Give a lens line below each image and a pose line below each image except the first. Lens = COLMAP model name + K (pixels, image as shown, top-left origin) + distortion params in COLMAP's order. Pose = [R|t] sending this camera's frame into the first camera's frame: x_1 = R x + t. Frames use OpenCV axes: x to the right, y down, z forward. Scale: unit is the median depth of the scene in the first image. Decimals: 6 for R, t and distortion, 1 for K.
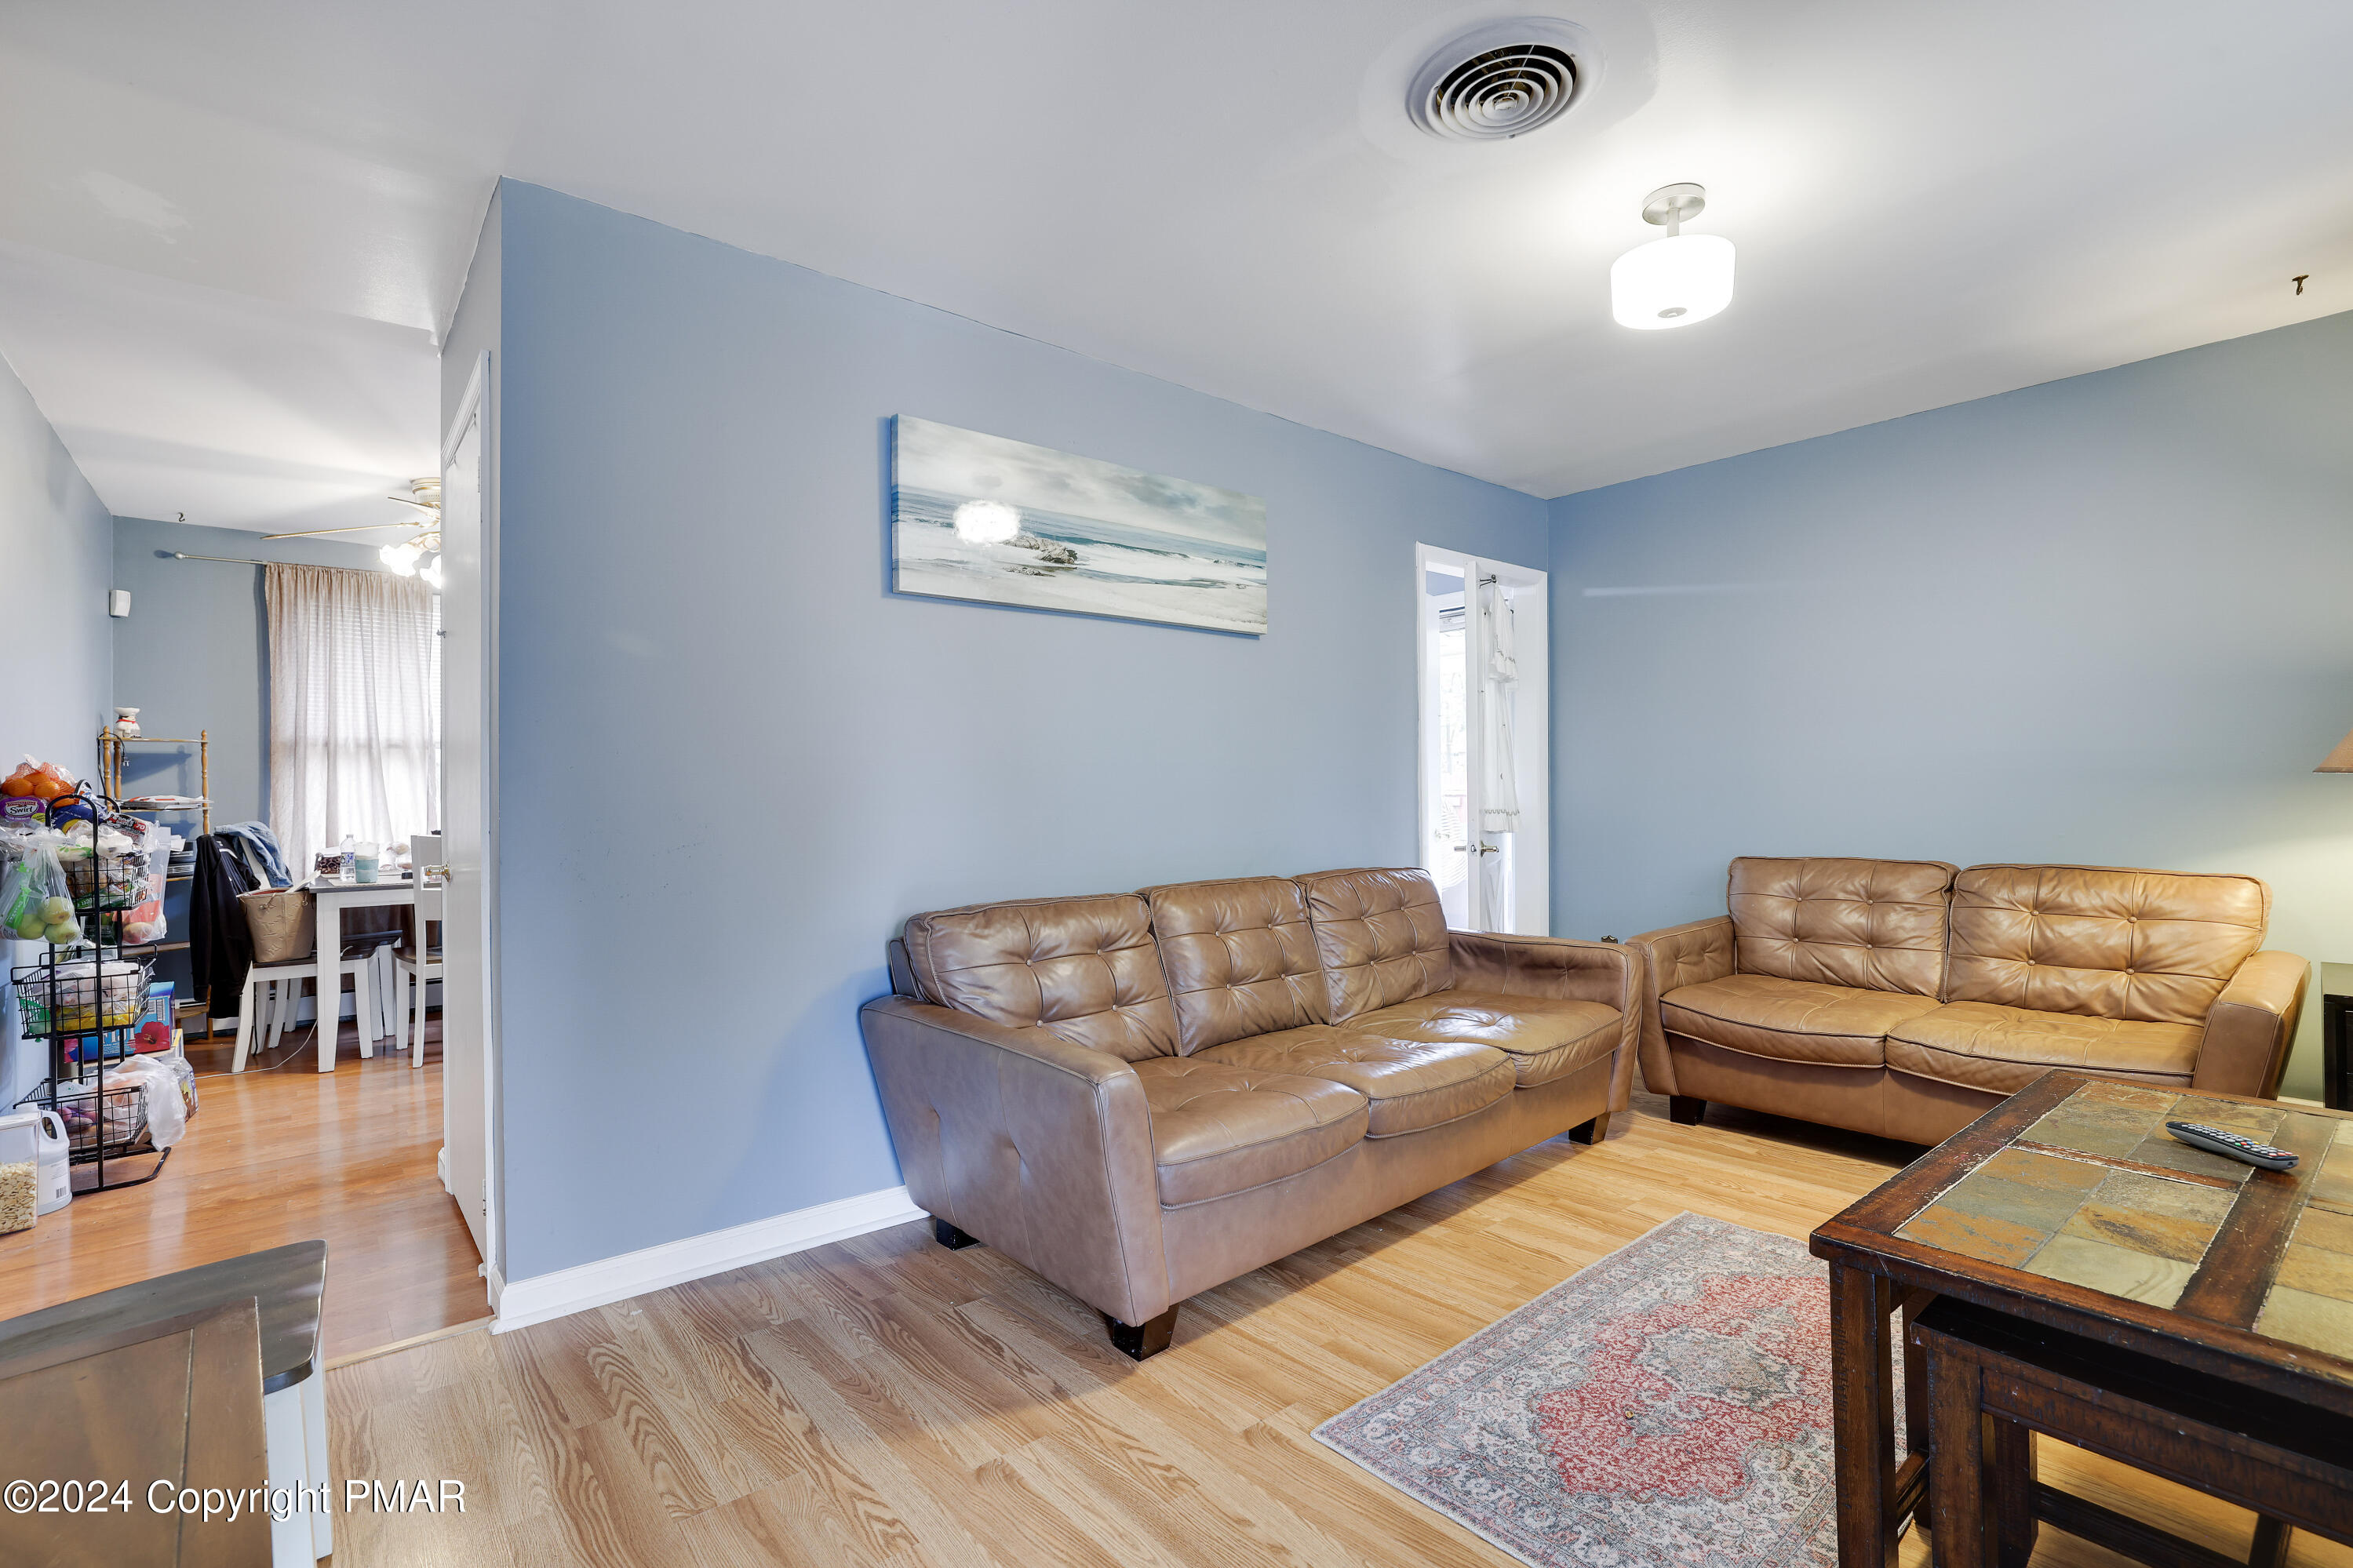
lens RADIAL K [[1041.6, 0, 1162.1], [0, 1041.6, 786.5], [0, 0, 1]] dist [-0.041564, 0.015627]
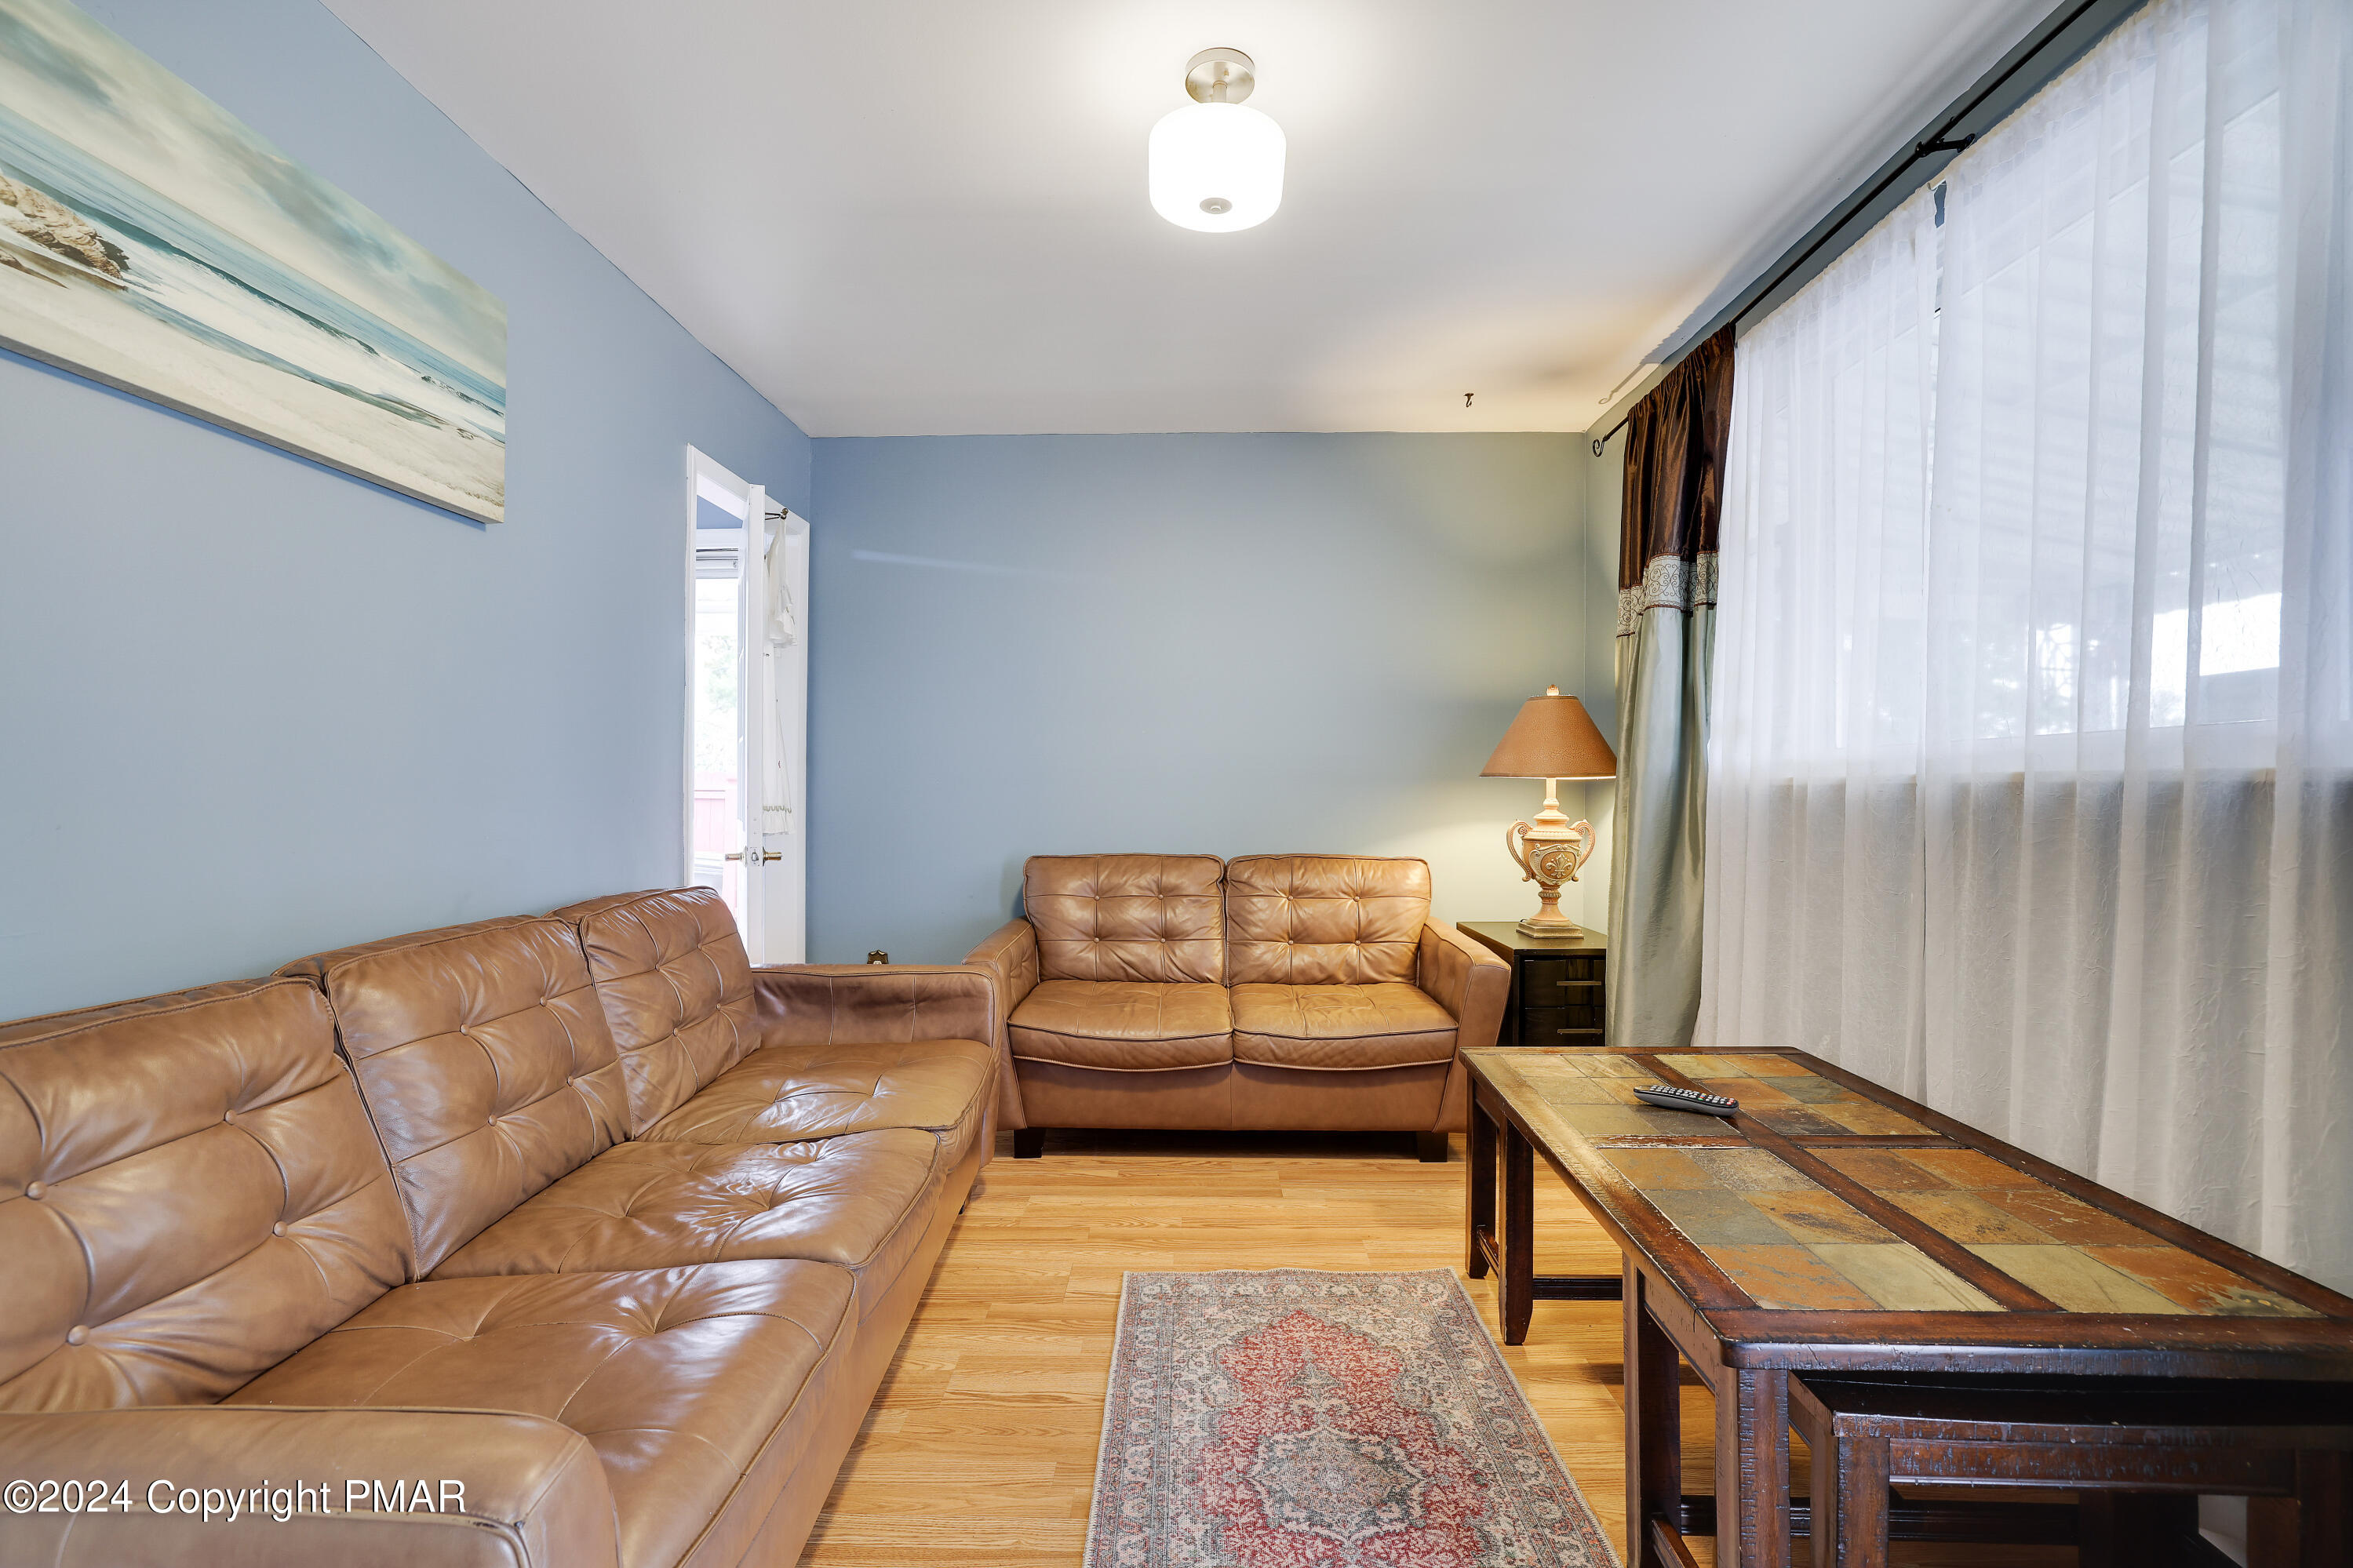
lens RADIAL K [[1065.3, 0, 1172.5], [0, 1065.3, 788.6], [0, 0, 1]] dist [-0.042309, 0.018040]
pose [[0.665124, 0.010398, 0.746661, -0.106315], [-0.015252, 0.999884, -0.000338, 0.005660], [-0.746577, -0.011164, 0.665205, 0.312626]]
